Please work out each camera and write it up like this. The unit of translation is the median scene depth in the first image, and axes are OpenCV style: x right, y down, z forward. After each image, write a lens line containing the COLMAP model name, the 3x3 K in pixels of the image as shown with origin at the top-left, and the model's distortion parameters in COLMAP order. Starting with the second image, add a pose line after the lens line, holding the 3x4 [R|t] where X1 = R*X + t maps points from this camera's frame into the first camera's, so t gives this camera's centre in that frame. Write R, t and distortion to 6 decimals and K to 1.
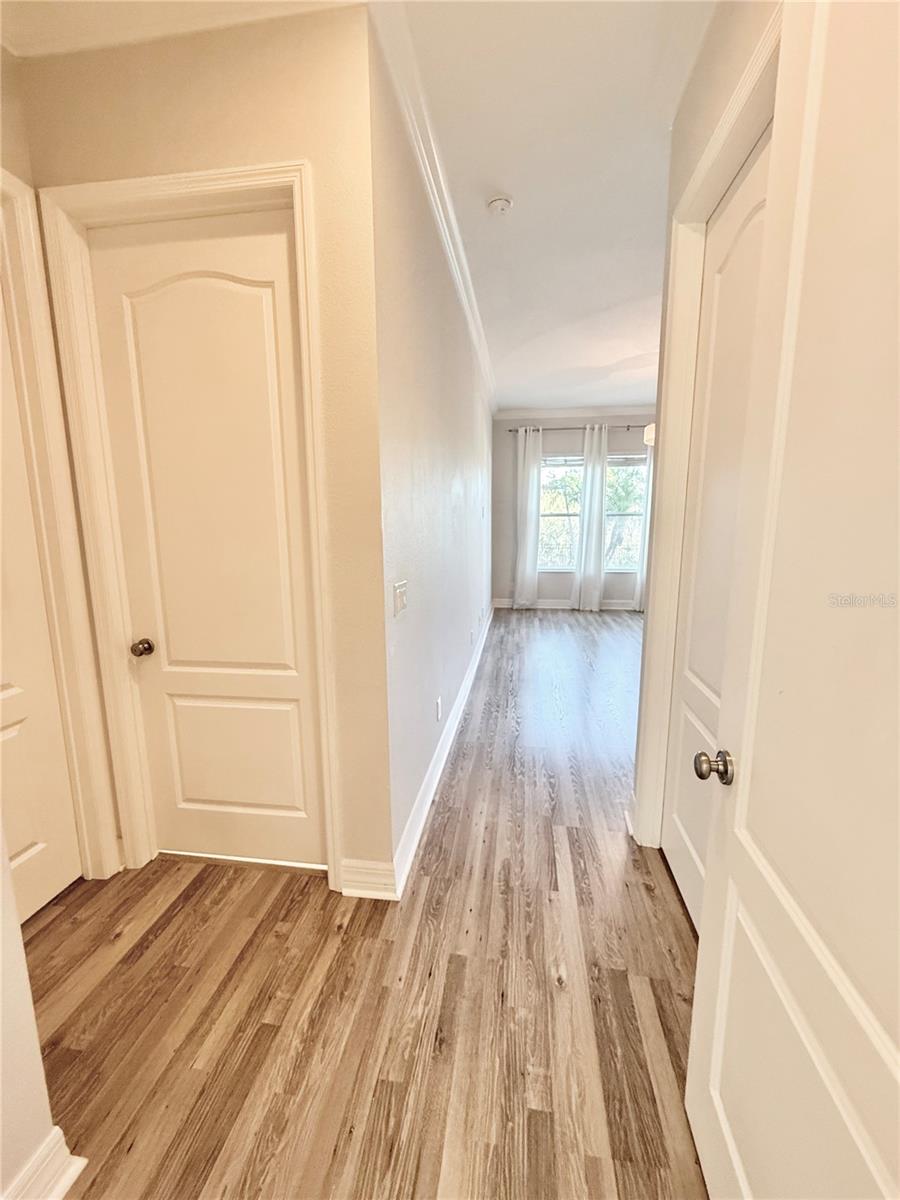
lens RADIAL K [[482.1, 0, 453.0], [0, 482.1, 600.8], [0, 0, 1]] dist [-0.003815, 0.001145]
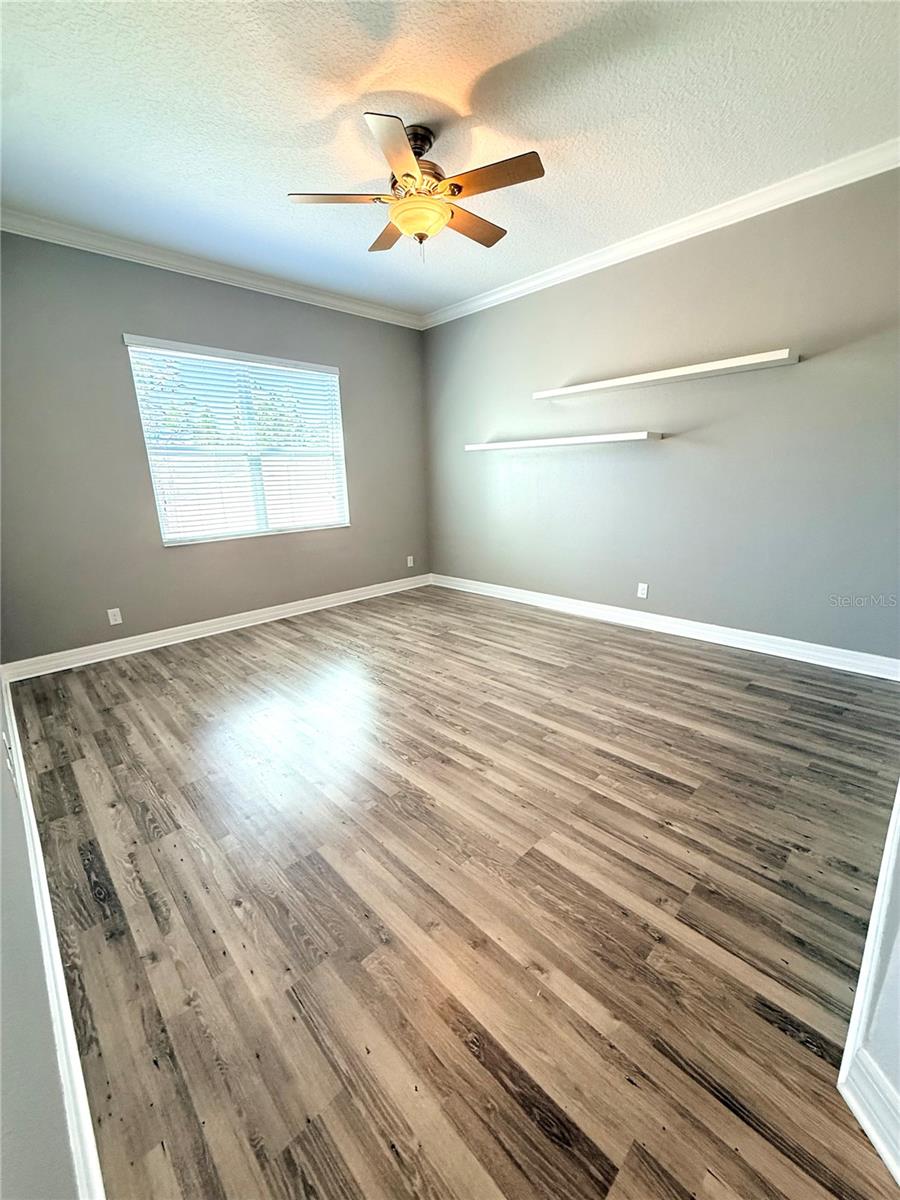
lens RADIAL K [[482.1, 0, 451.9], [0, 482.1, 598.7], [0, 0, 1]] dist [-0.003815, 0.001145]
pose [[-0.612467, 0.219518, -0.759405, 0.511088], [-0.100688, 0.931180, 0.350378, -0.137302], [0.784057, 0.291058, -0.548215, 1.086466]]
